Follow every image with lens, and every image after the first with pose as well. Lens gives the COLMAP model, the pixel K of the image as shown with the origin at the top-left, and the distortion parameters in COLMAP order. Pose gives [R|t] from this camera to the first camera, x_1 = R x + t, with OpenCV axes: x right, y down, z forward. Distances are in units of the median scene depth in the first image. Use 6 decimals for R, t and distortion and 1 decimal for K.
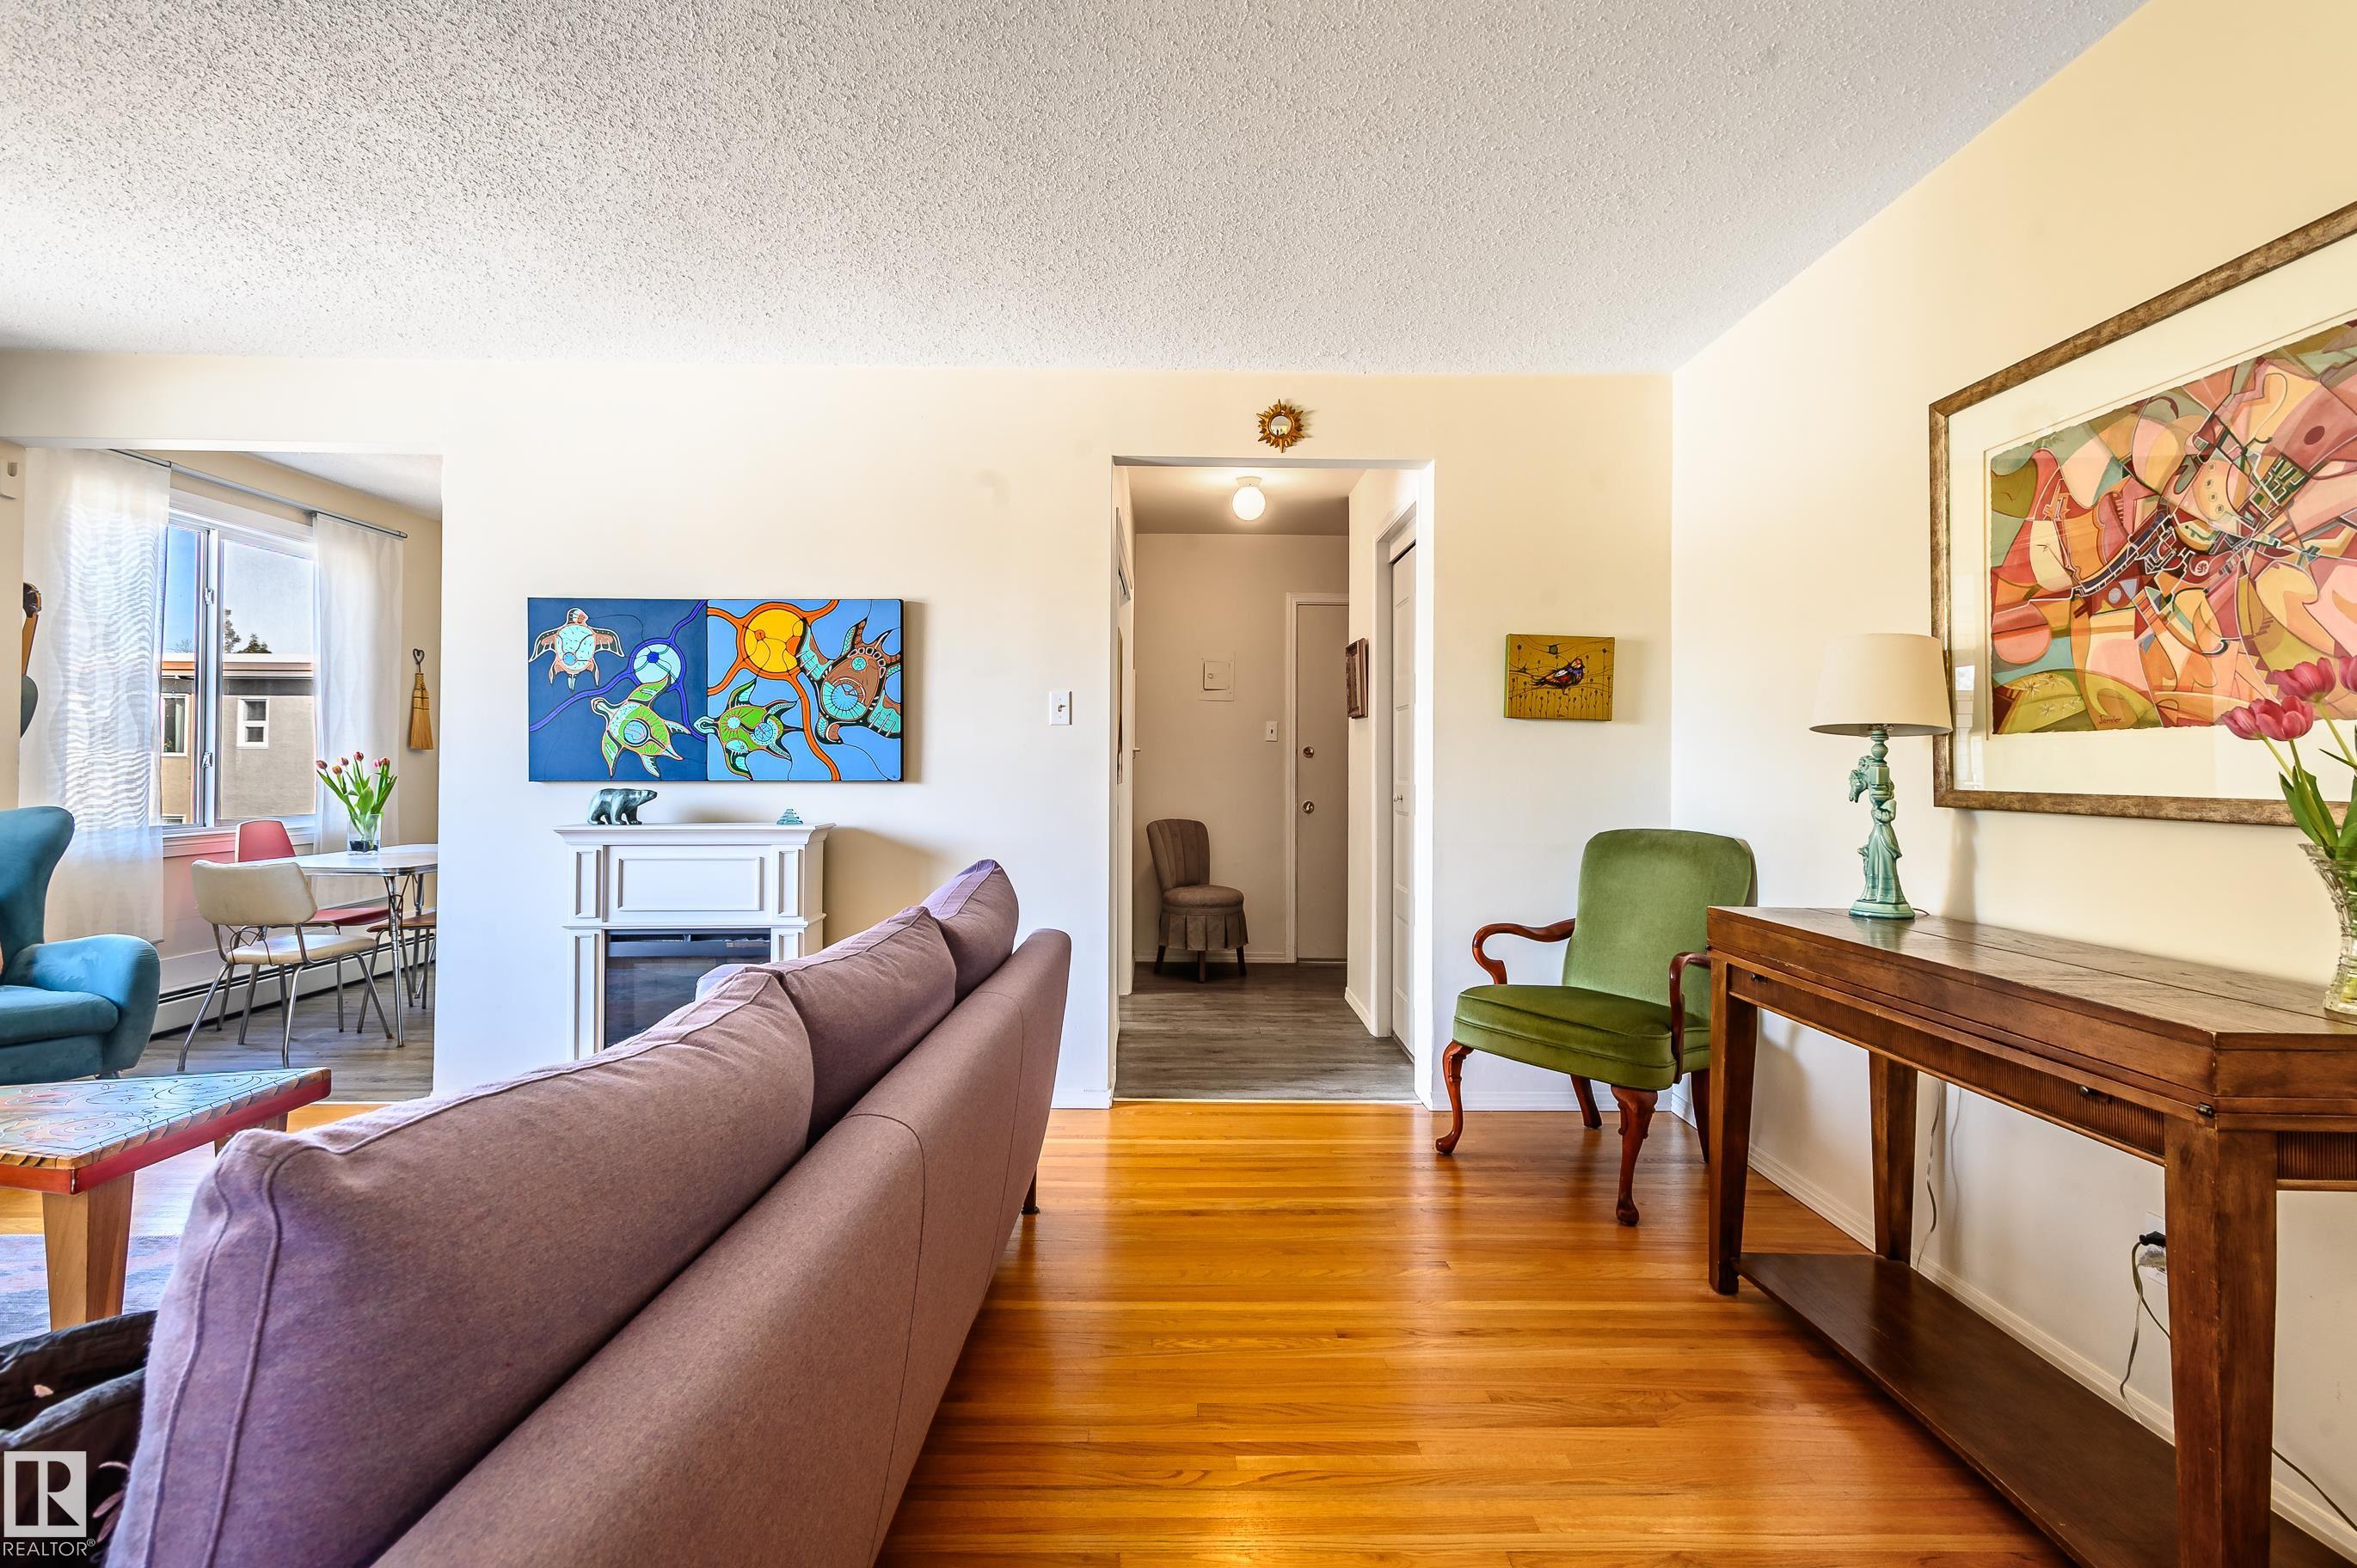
lens RADIAL K [[1111.5, 0, 1185.4], [0, 1111.5, 751.1], [0, 0, 1]] dist [0.014143, -0.005017]
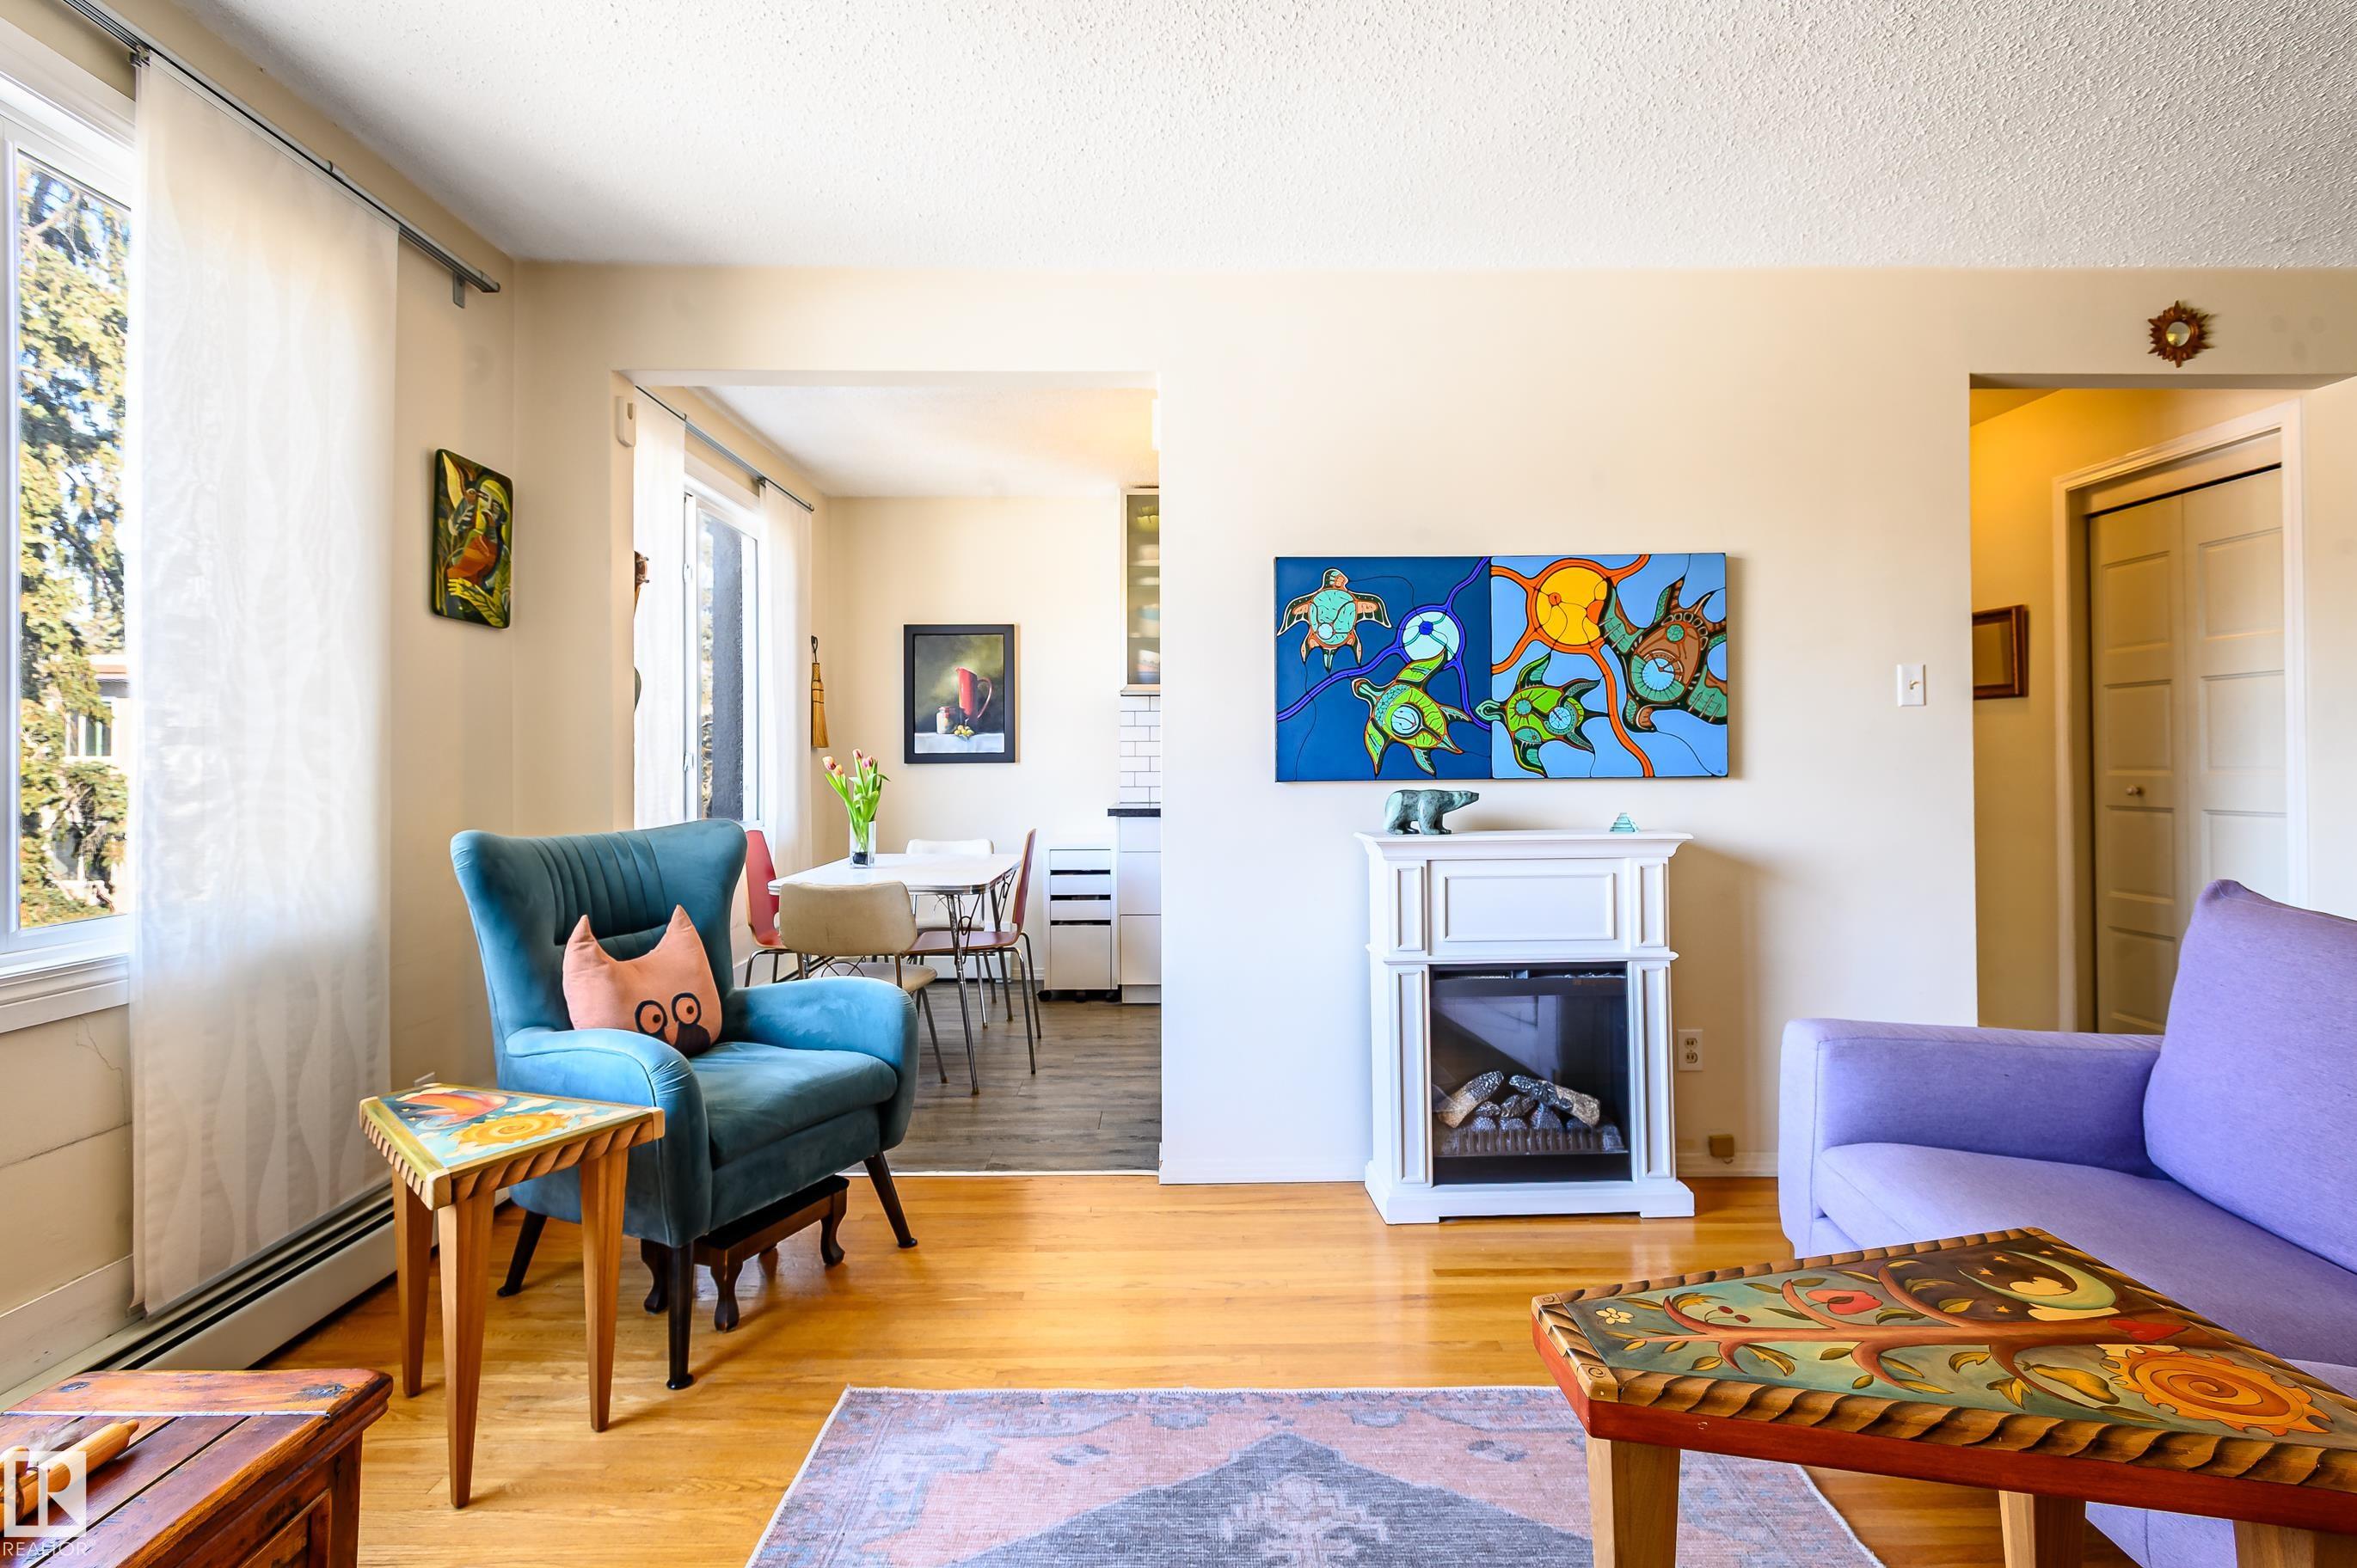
lens RADIAL K [[1111.5, 0, 1183.9], [0, 1111.5, 744.9], [0, 0, 1]] dist [0.014143, -0.005017]
pose [[0.999916, -0.009809, -0.008507, -0.649194], [0.009811, 0.999952, 0.000286, -0.000509], [0.008504, -0.000370, 0.999964, 0.181924]]
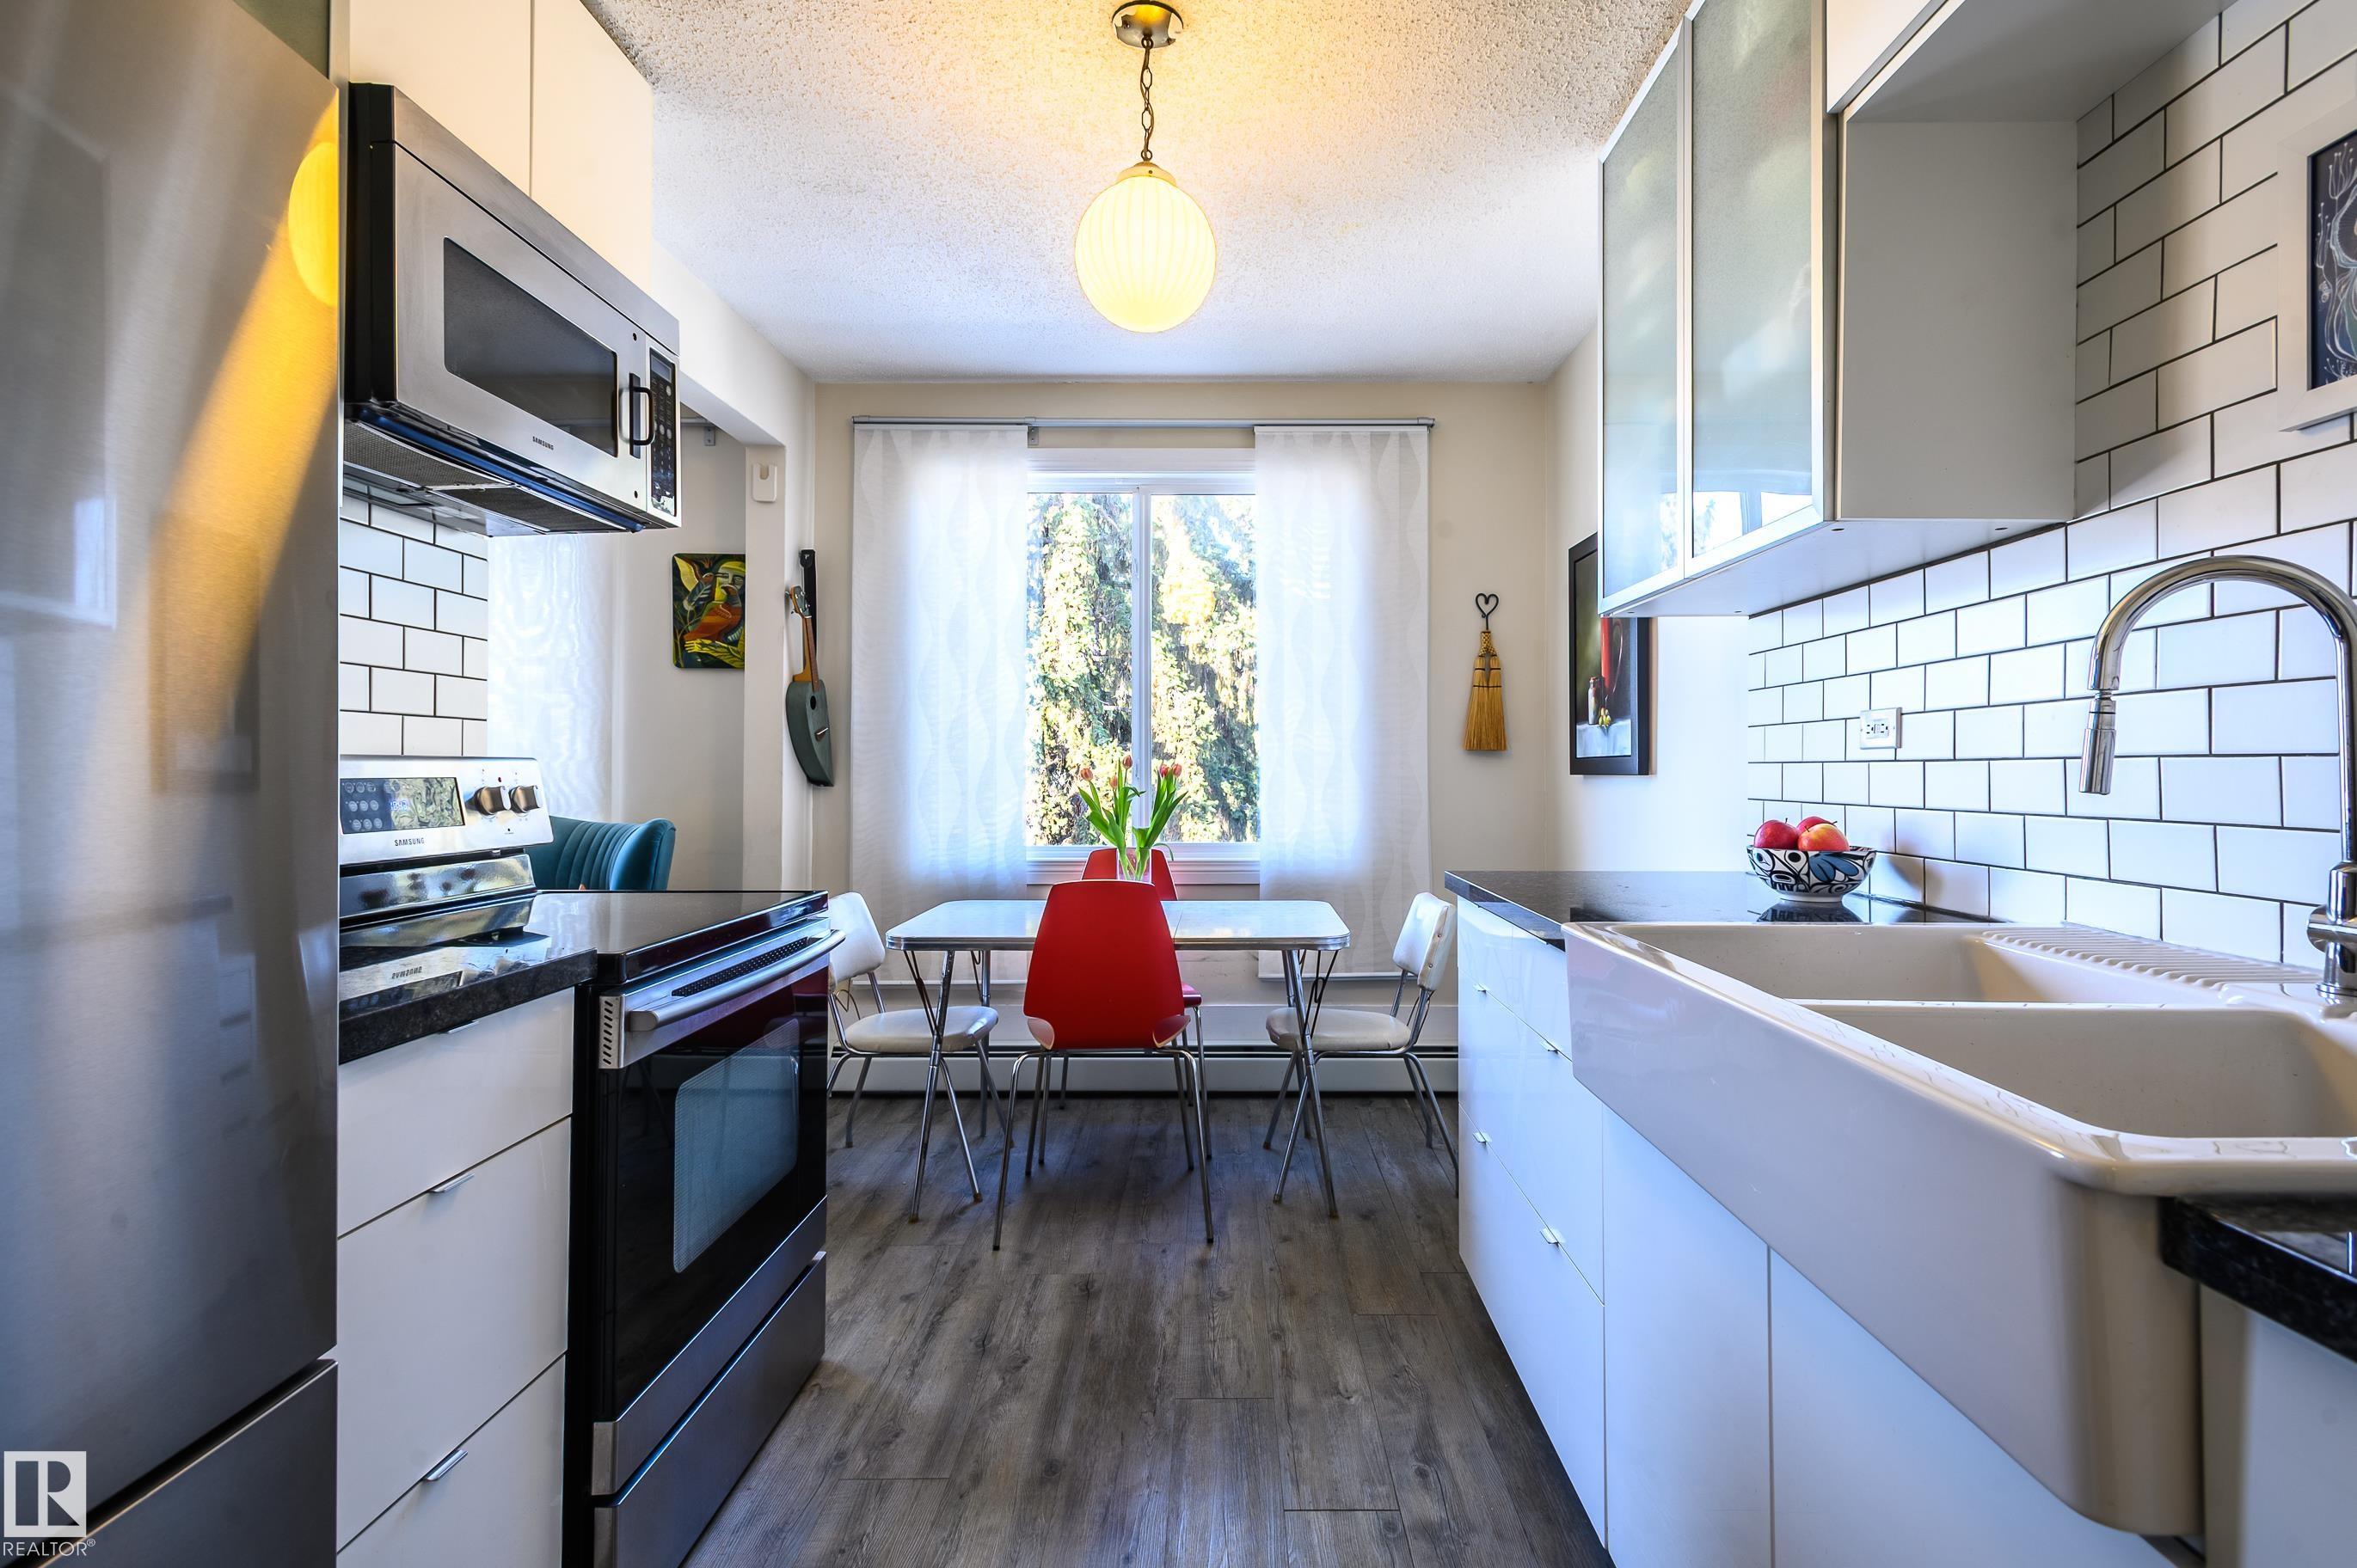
lens RADIAL K [[1111.5, 0, 1223.6], [0, 1111.5, 765.2], [0, 0, 1]] dist [0.014143, -0.005017]
pose [[-0.006215, -0.007524, -0.999952, -0.074794], [0.013562, 0.999879, -0.007607, 0.018149], [0.999889, -0.013609, -0.006113, 1.447361]]
